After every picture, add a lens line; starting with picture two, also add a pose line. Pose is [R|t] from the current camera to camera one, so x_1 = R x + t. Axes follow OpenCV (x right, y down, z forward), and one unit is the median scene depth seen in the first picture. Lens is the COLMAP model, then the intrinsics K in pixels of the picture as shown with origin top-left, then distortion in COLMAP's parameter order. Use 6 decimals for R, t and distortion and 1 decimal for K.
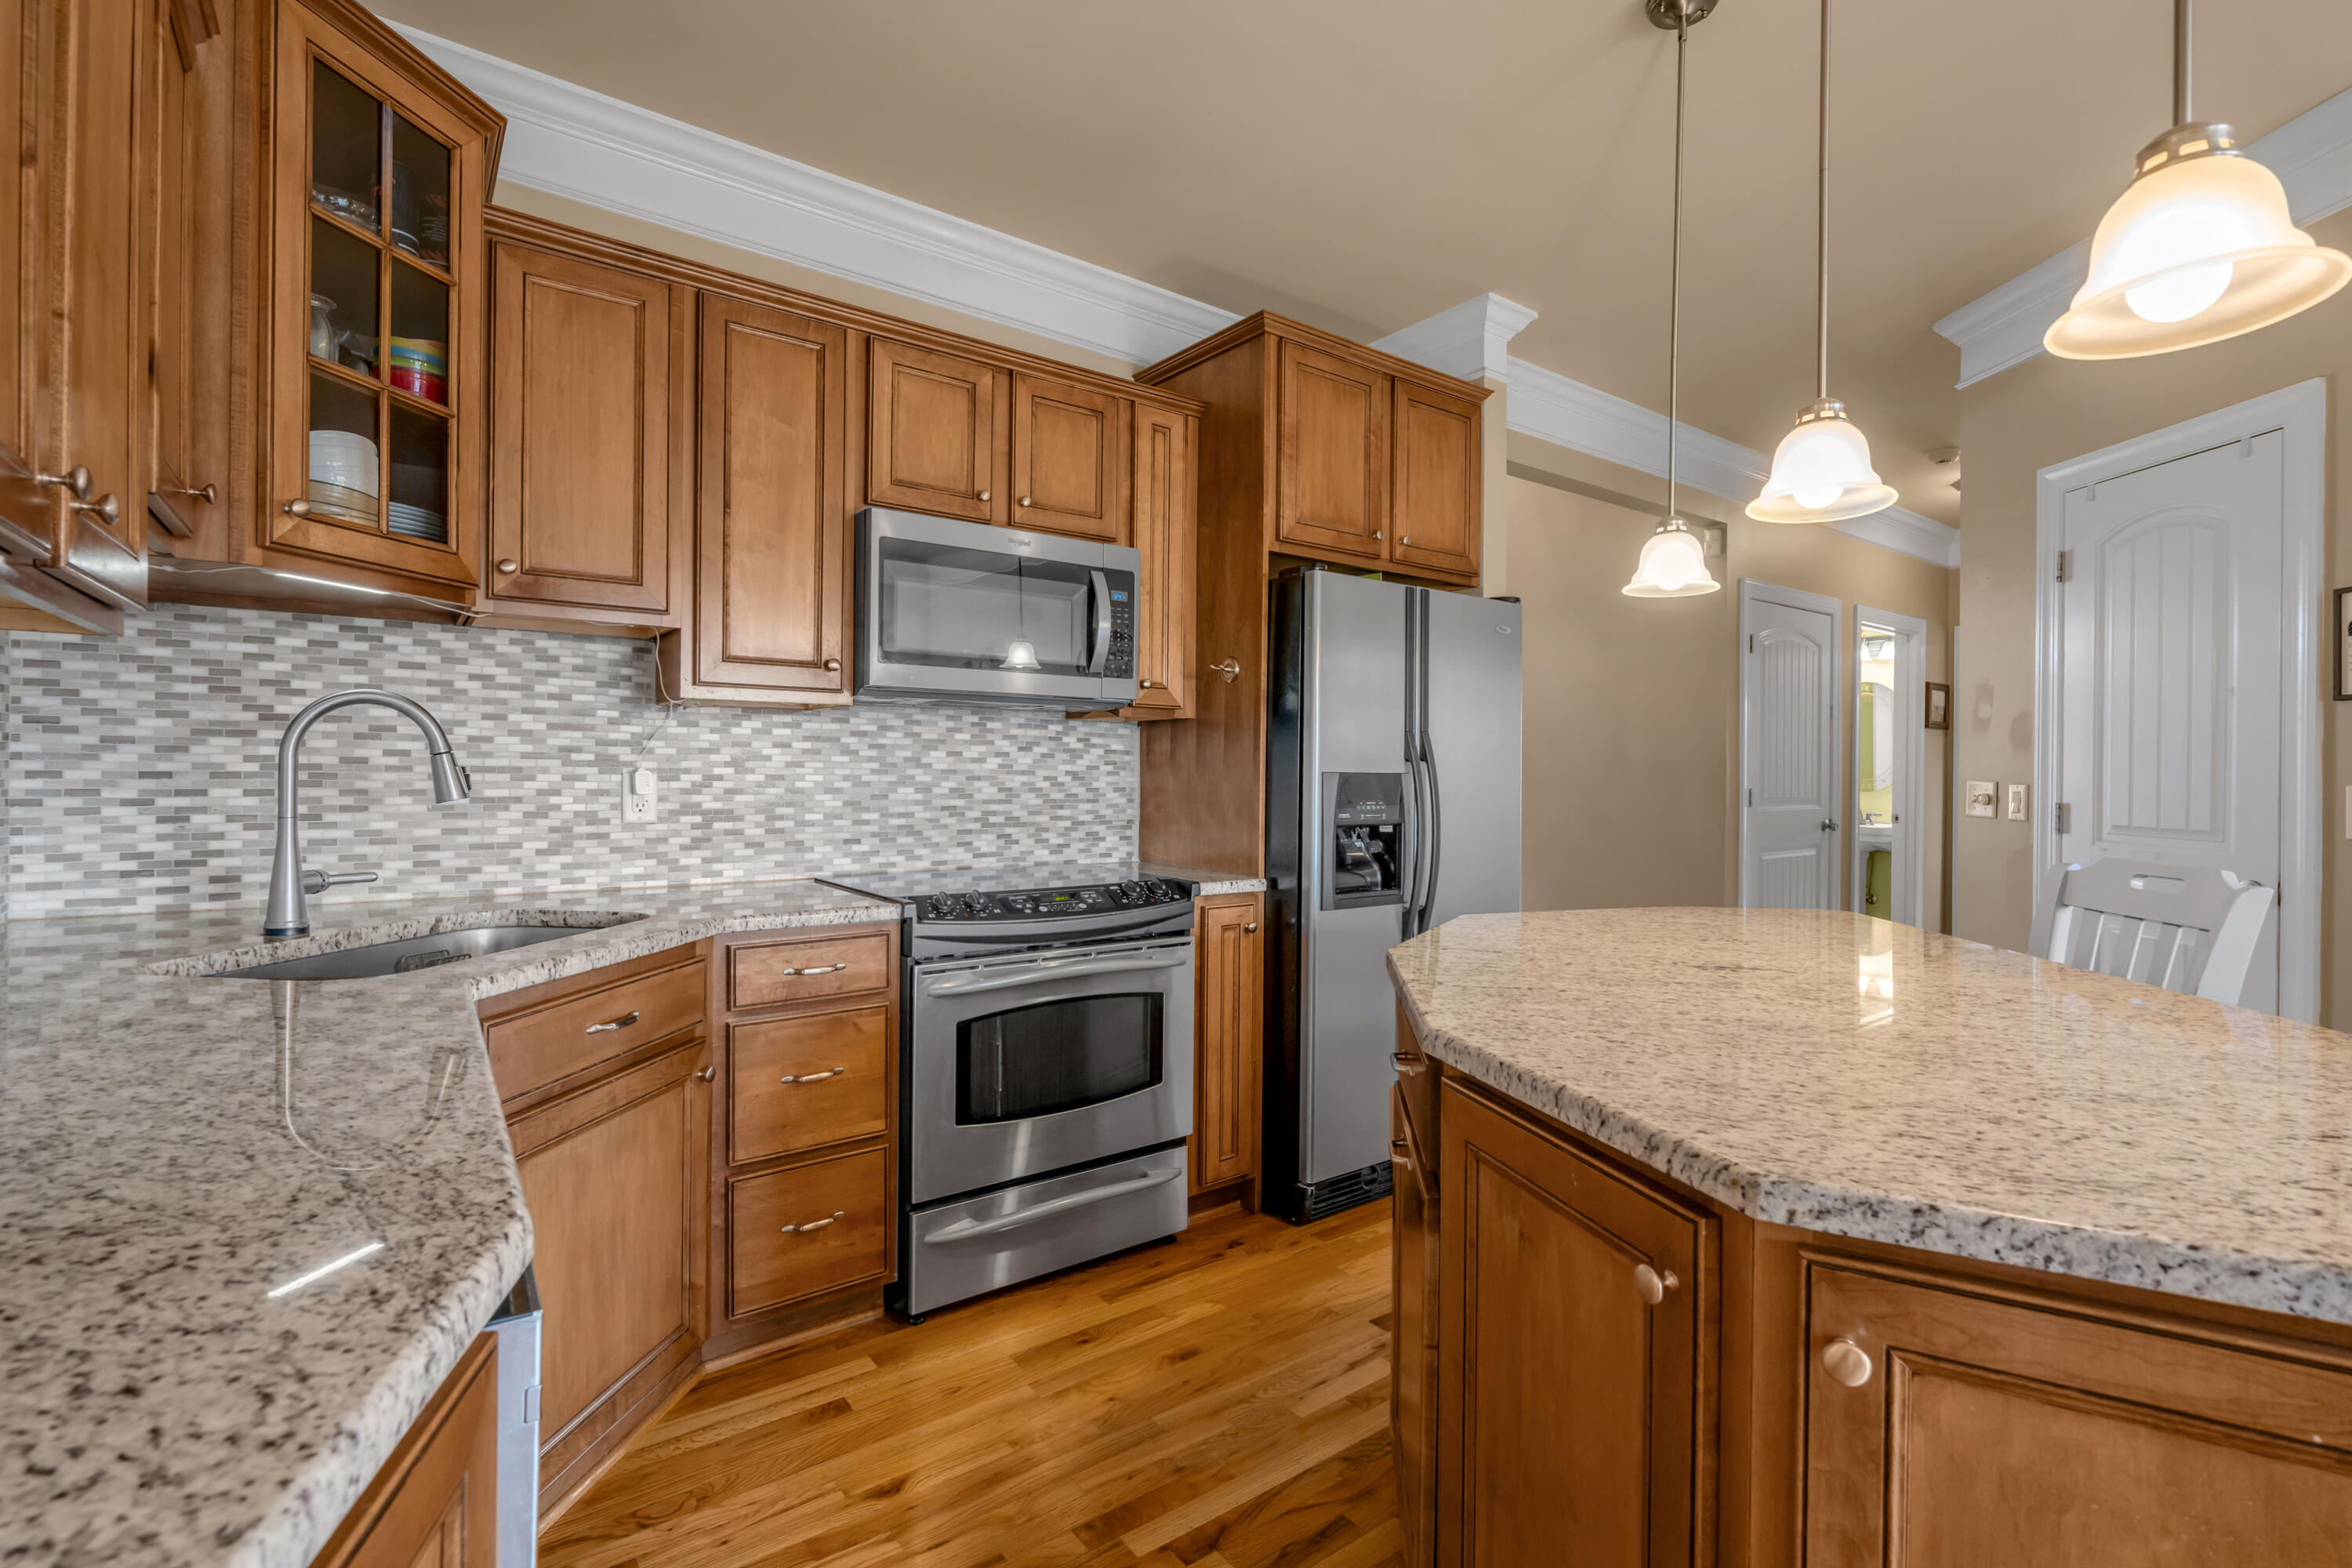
lens RADIAL K [[1095.4, 0, 1196.2], [0, 1095.4, 769.4], [0, 0, 1]] dist [-0.004521, -0.000211]
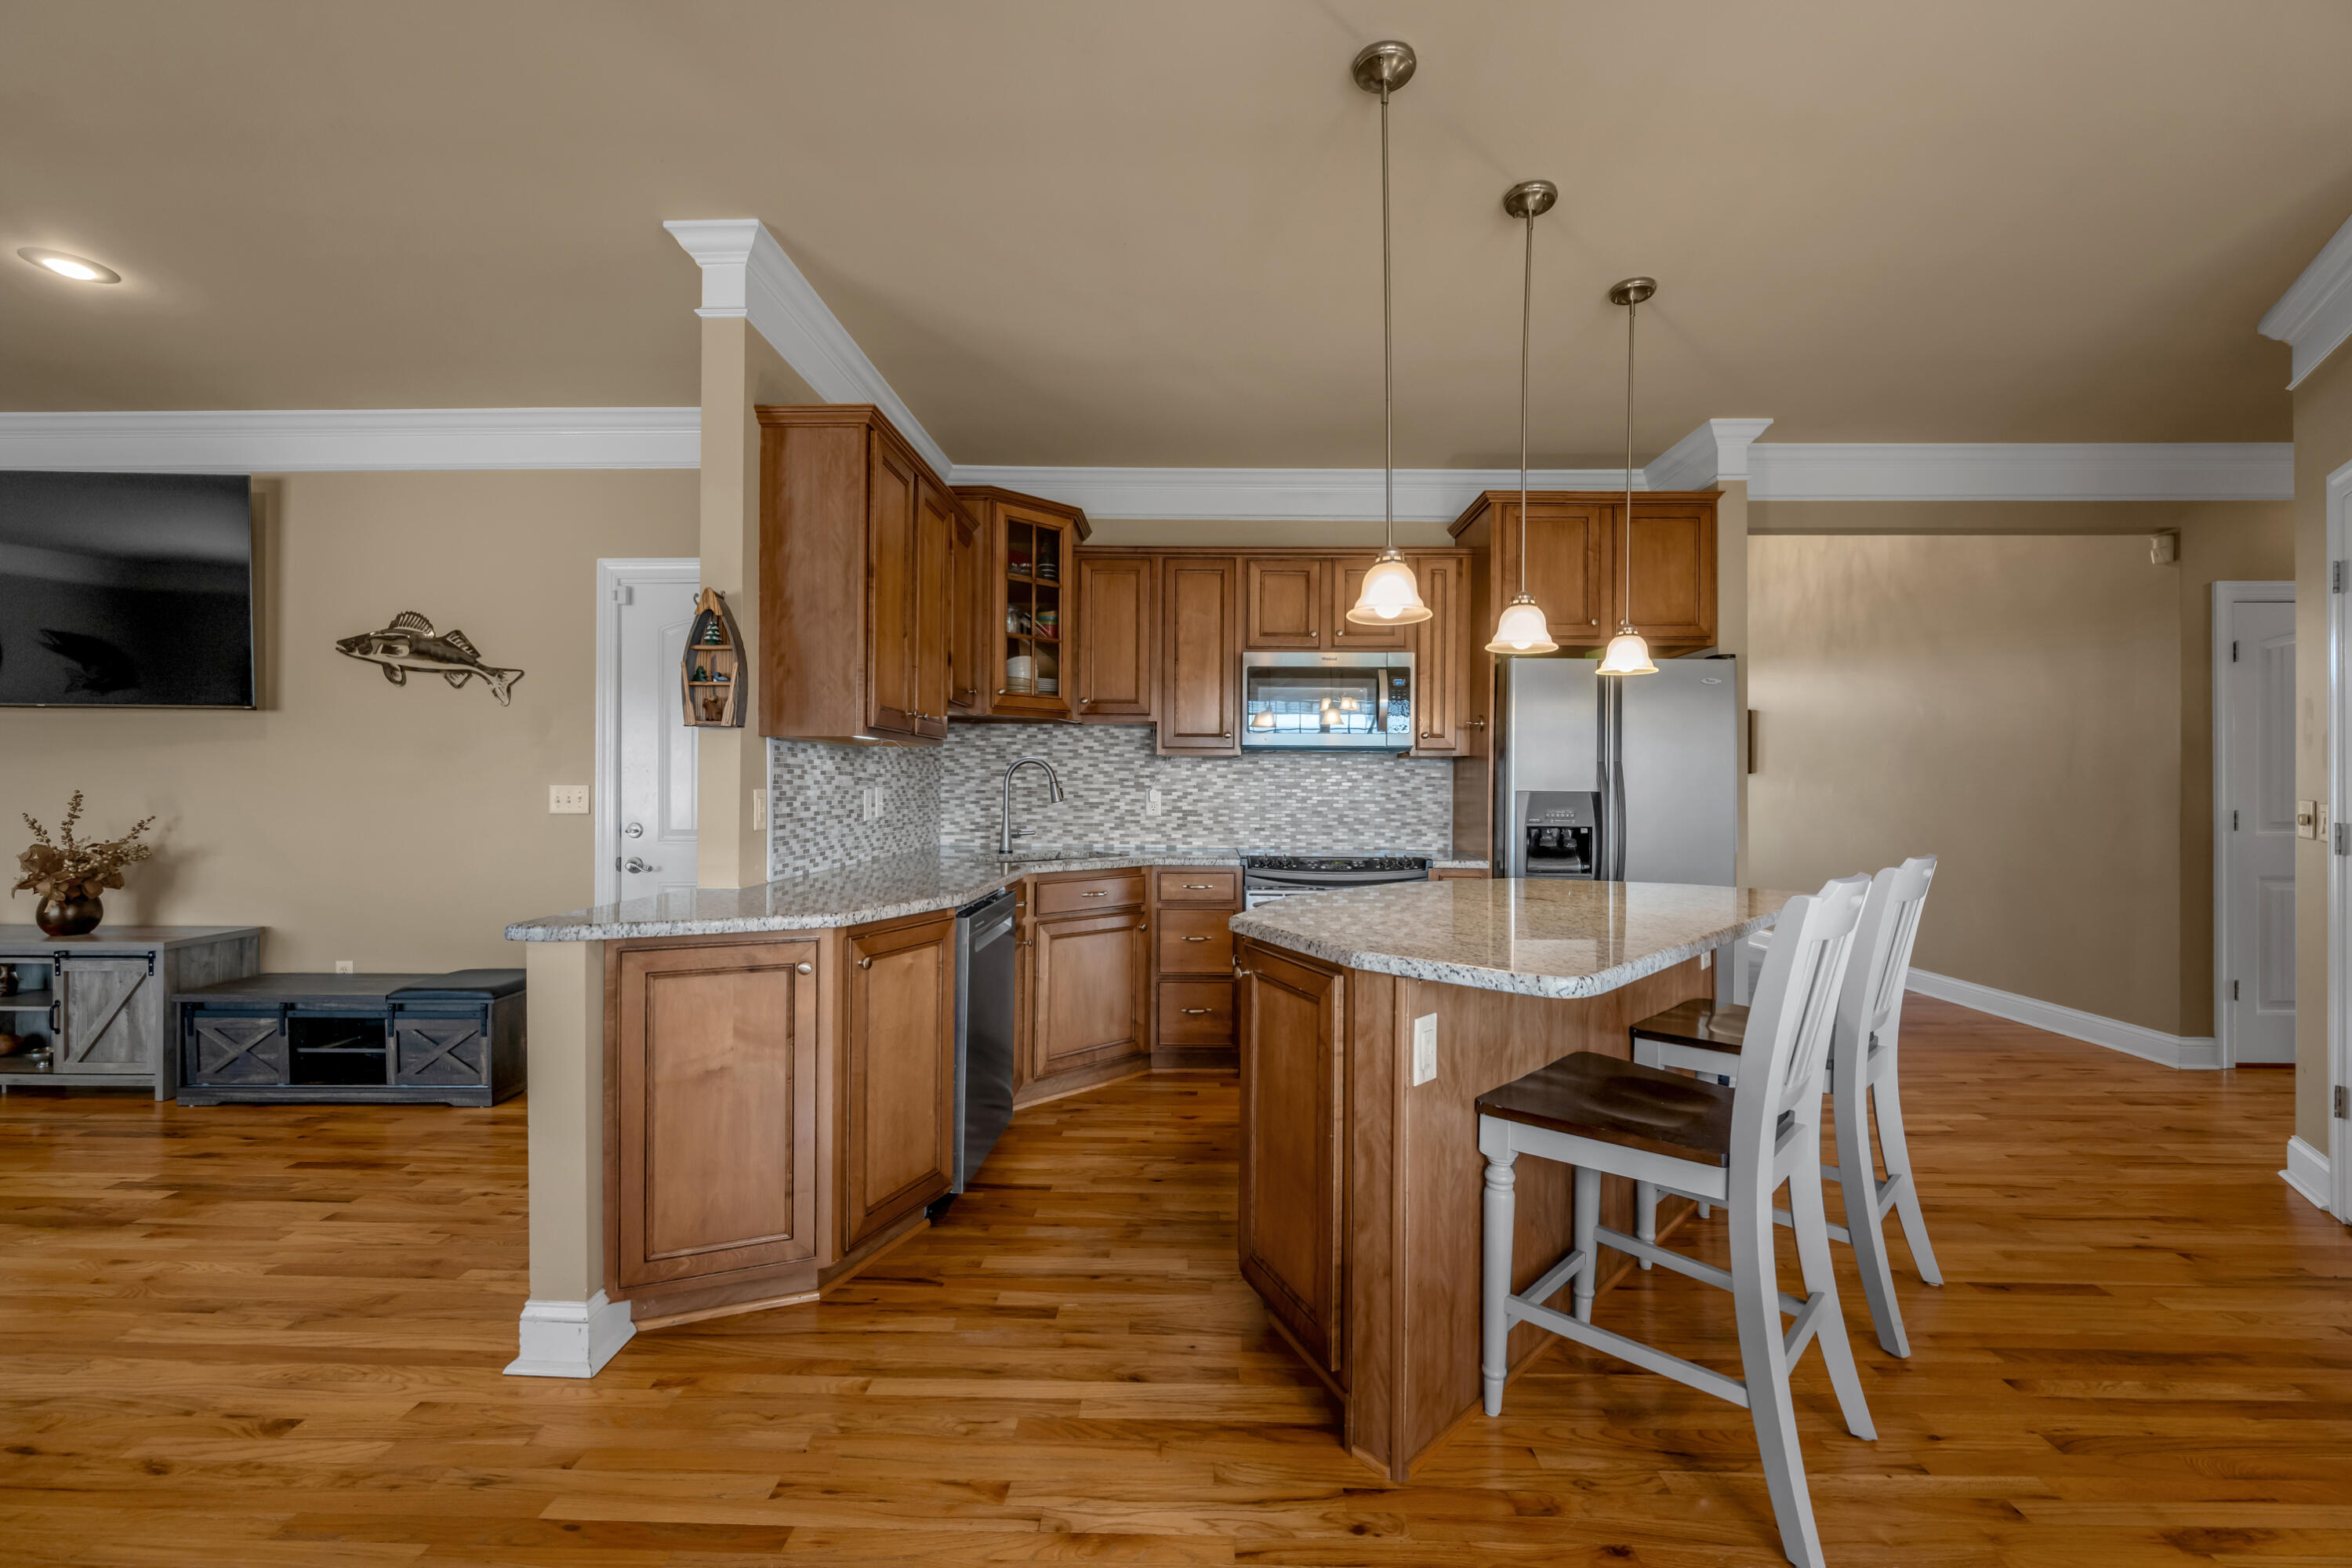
lens RADIAL K [[950.3, 0, 1161.6], [0, 950.3, 783.6], [0, 0, 1]] dist [-0.002635, -0.000352]
pose [[0.773148, -0.005240, -0.634204, 0.613993], [-0.000312, 0.999963, -0.008643, 0.004103], [0.634225, 0.006880, 0.773118, -0.352238]]
